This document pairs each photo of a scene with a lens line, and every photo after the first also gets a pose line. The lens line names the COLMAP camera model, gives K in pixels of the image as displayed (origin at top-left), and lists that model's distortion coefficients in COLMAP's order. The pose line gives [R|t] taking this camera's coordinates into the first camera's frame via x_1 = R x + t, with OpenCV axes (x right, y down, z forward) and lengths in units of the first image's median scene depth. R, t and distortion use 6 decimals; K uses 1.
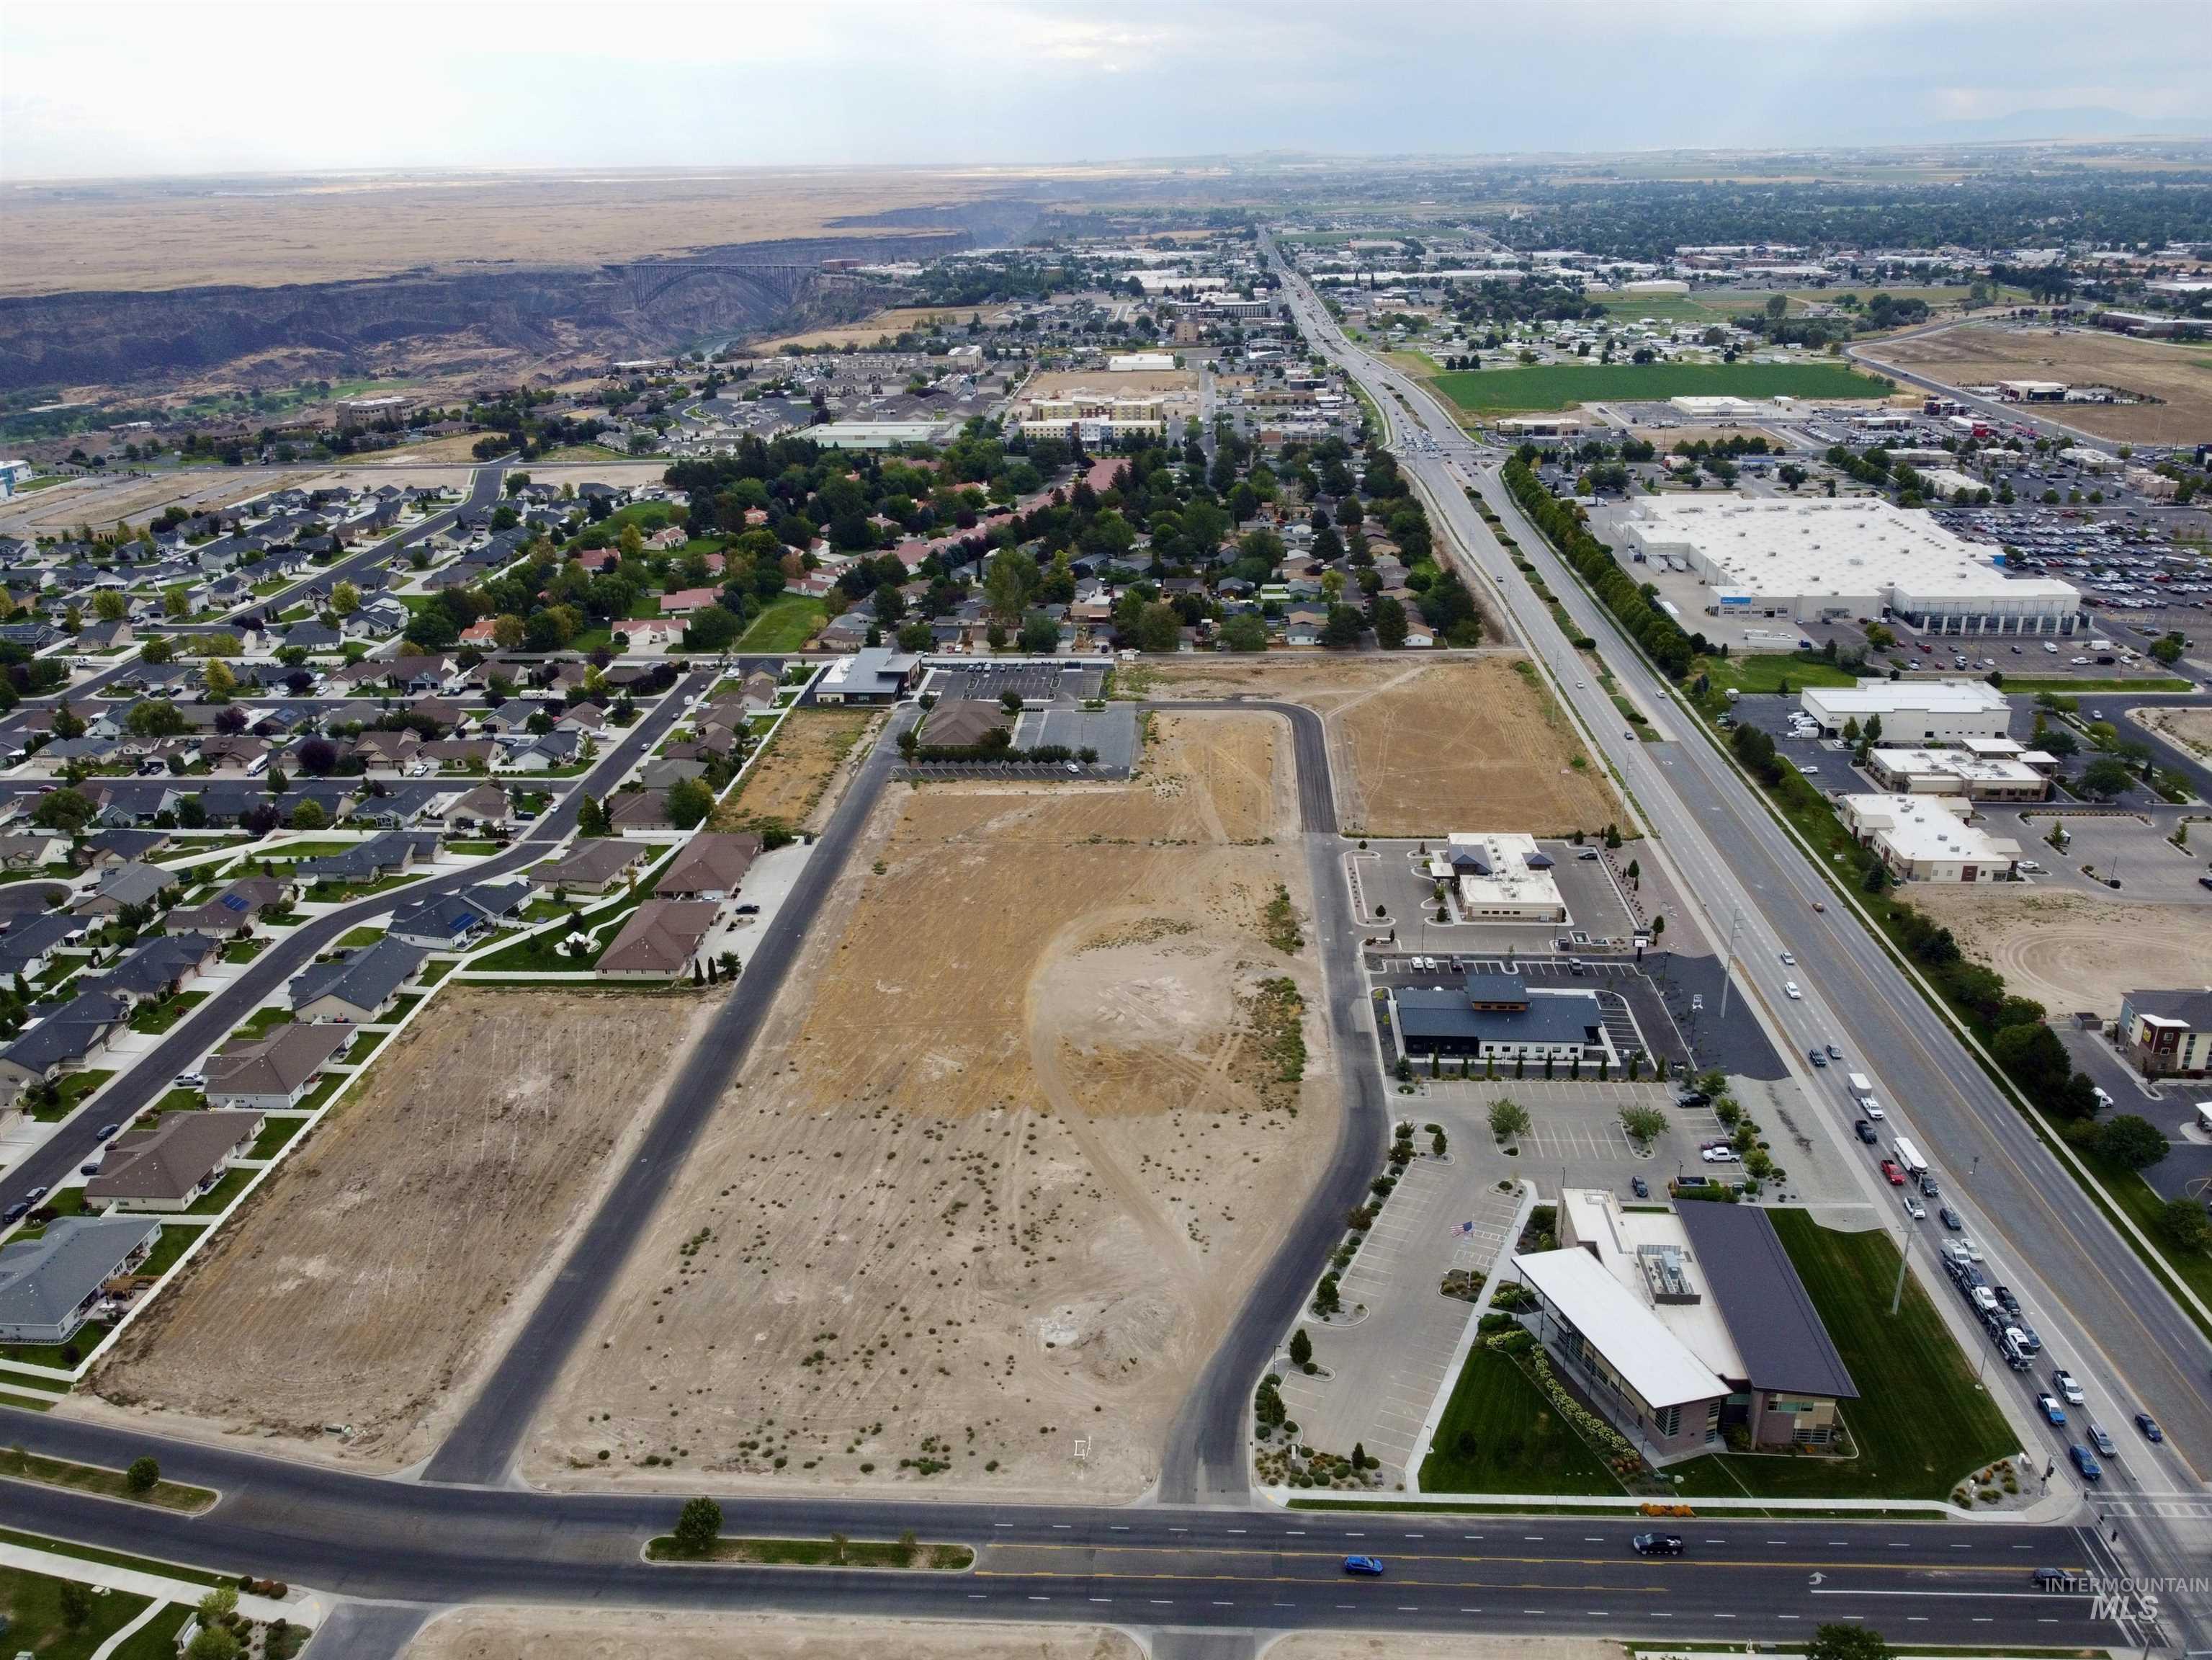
lens RADIAL K [[1707.9, 0, 1088.0], [0, 1707.9, 829.8], [0, 0, 1]] dist [-0.000144, -0.003641]
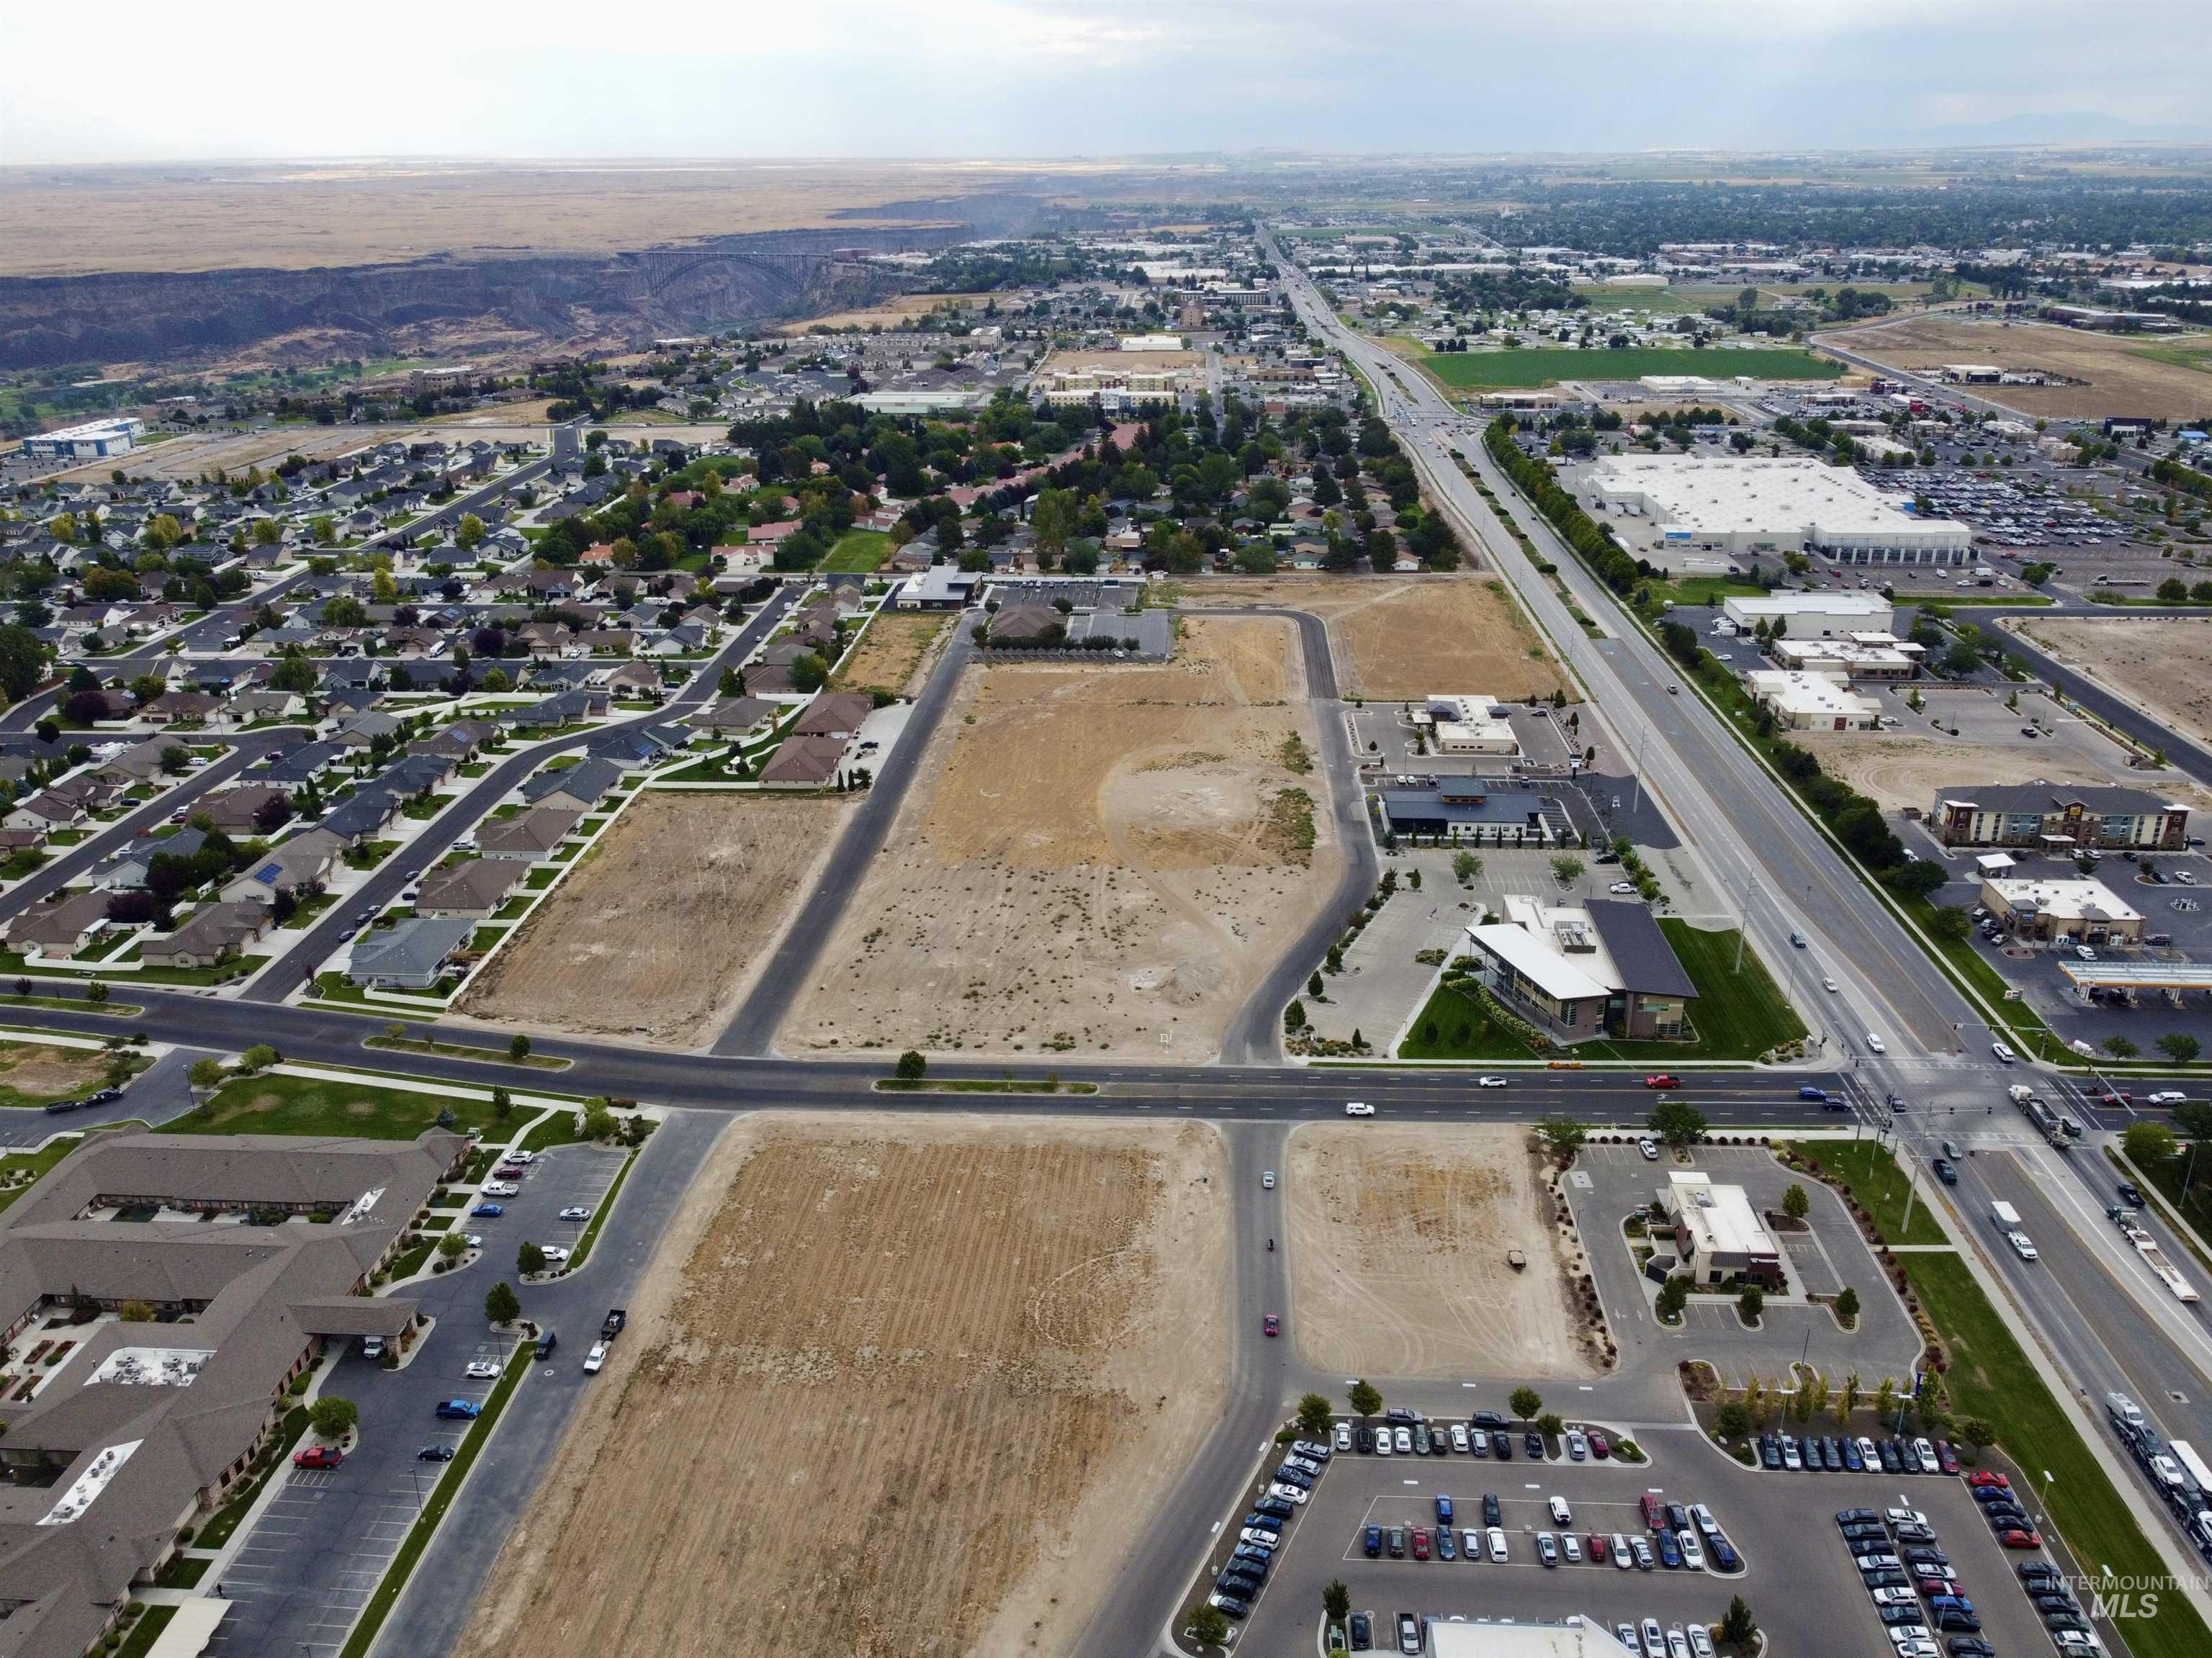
lens RADIAL K [[1712.4, 0, 1085.2], [0, 1712.4, 829.7], [0, 0, 1]] dist [0.000777, -0.005442]
pose [[0.999954, 0.008031, 0.005151, -0.035091], [-0.008039, 0.999967, 0.001423, 0.079979], [-0.005139, -0.001464, 0.999986, -0.196270]]
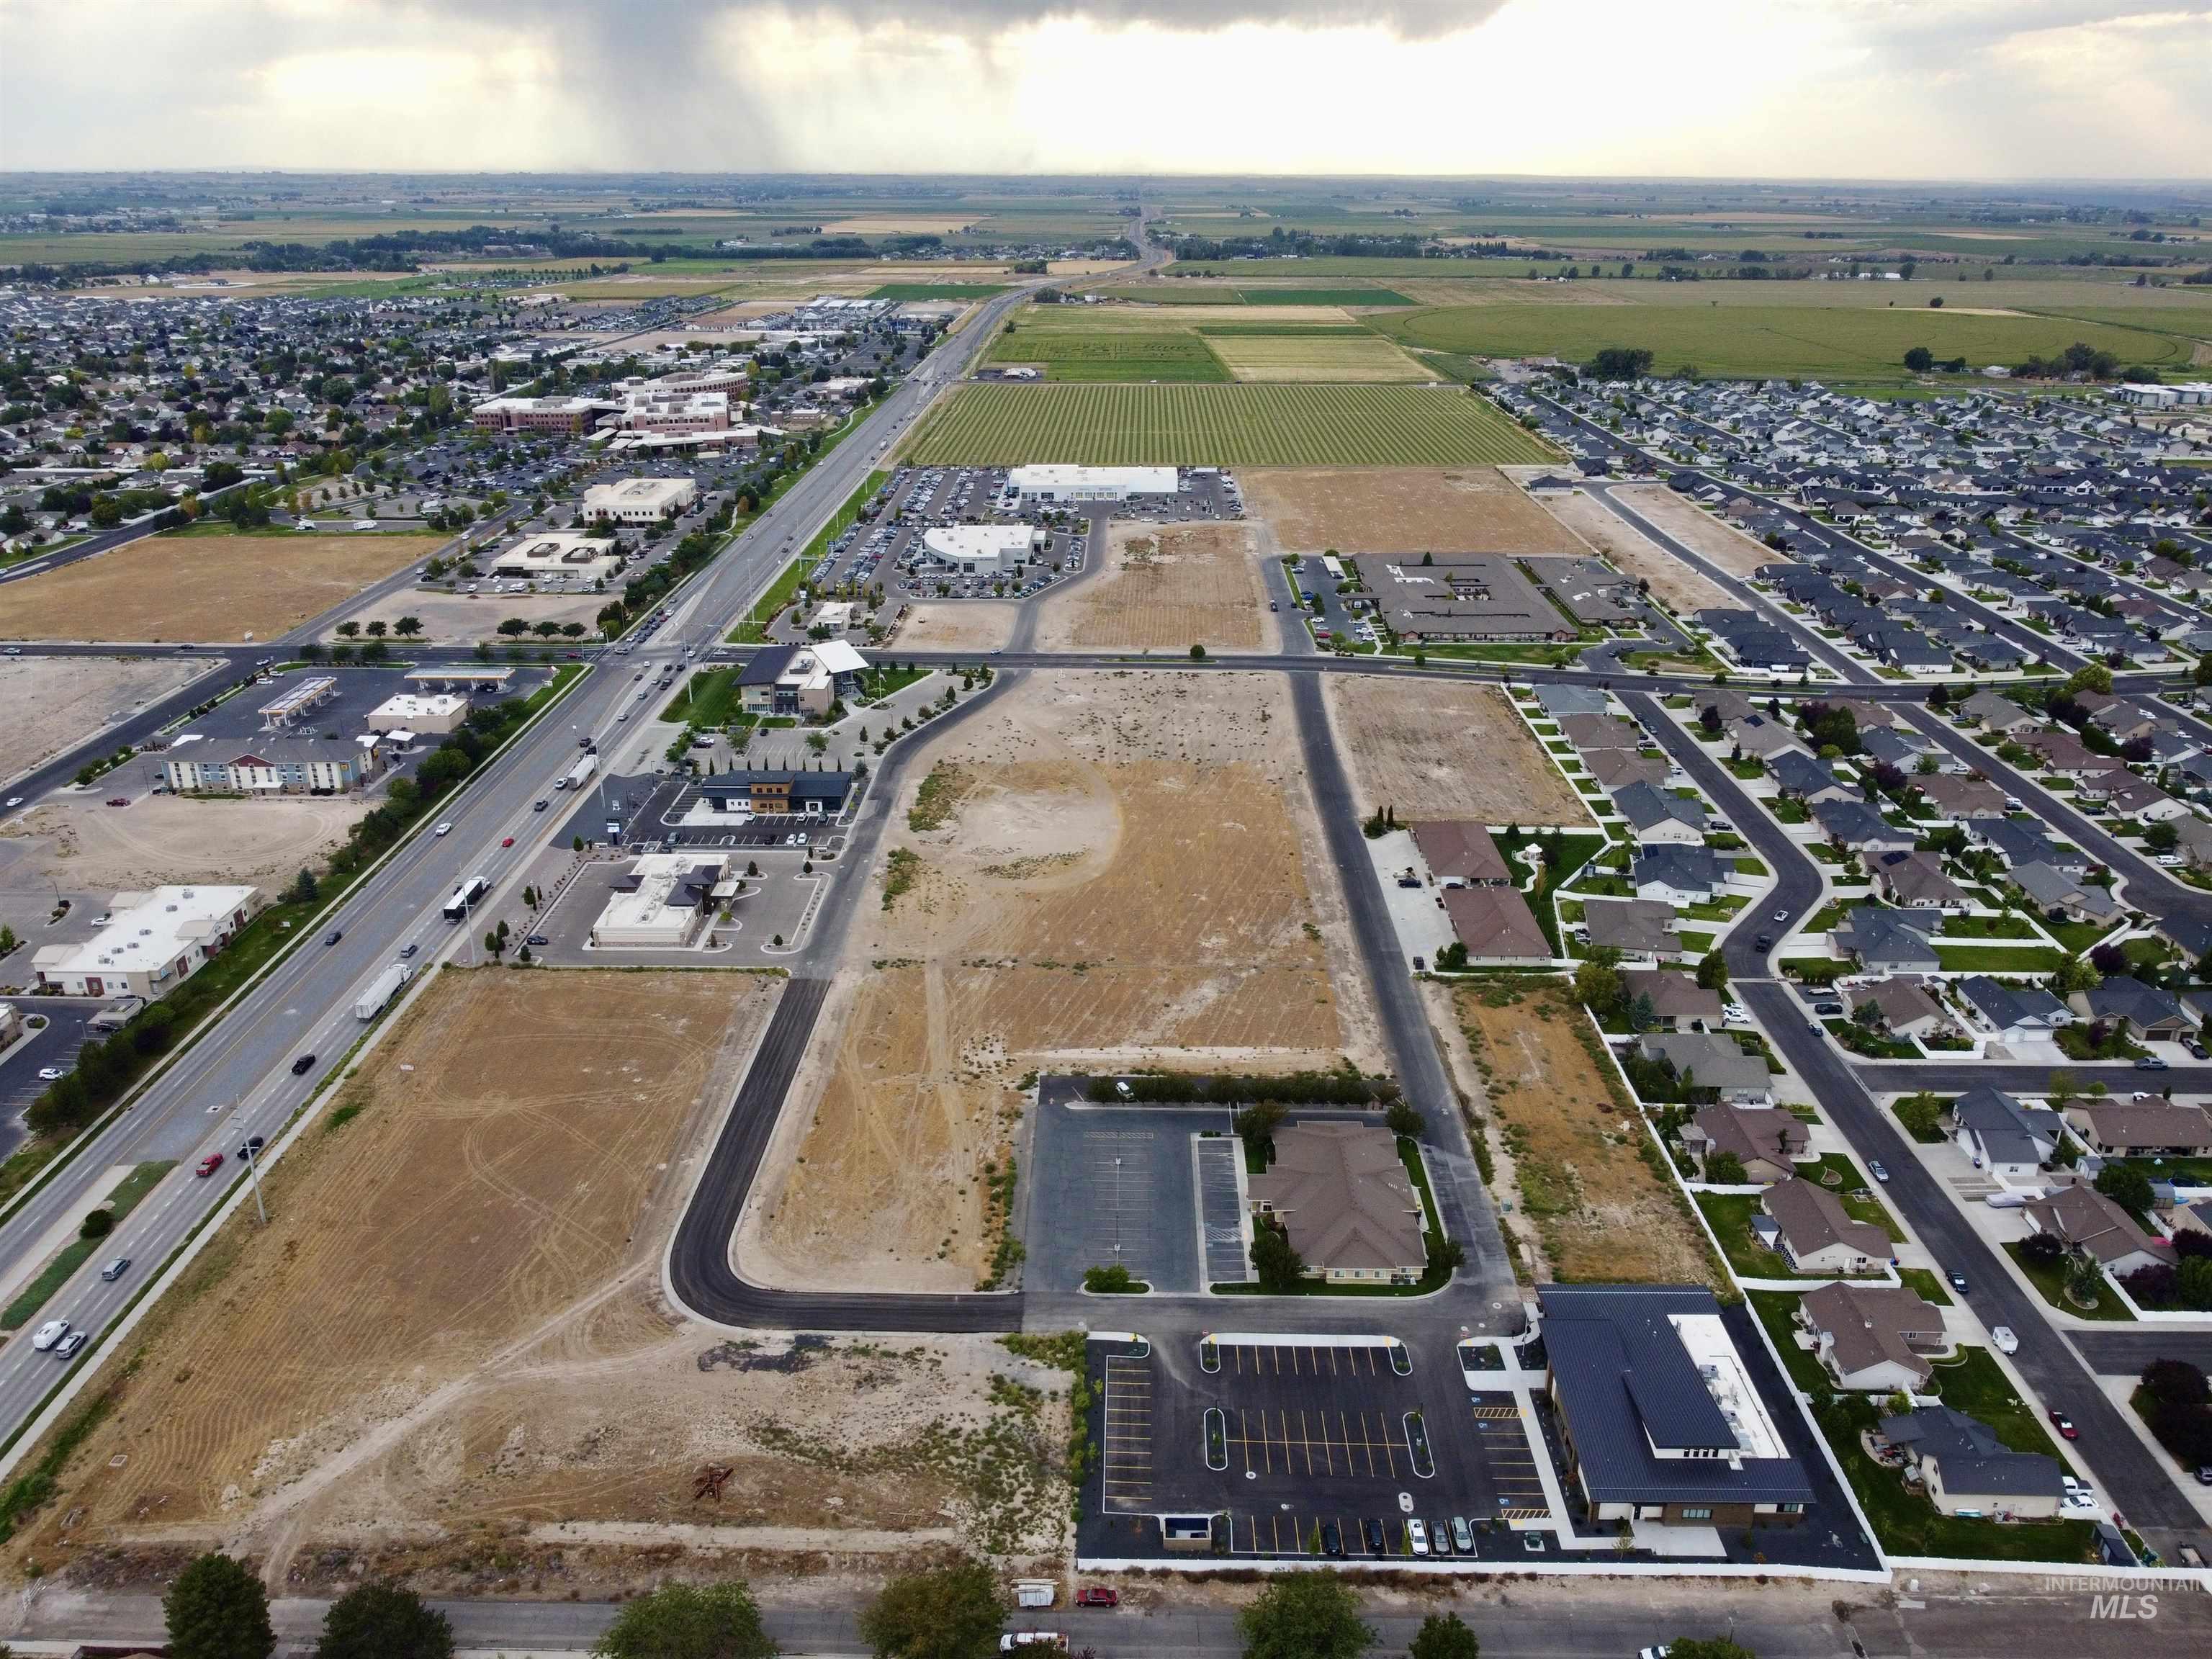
lens RADIAL K [[1664.1, 0, 1105.2], [0, 1664.1, 858.6], [0, 0, 1]] dist [-0.000766, -0.001060]
pose [[-0.998348, 0.039043, -0.042162, 0.020499], [-0.001260, 0.718683, 0.695336, -0.502640], [0.057449, 0.694241, -0.717447, 1.286365]]
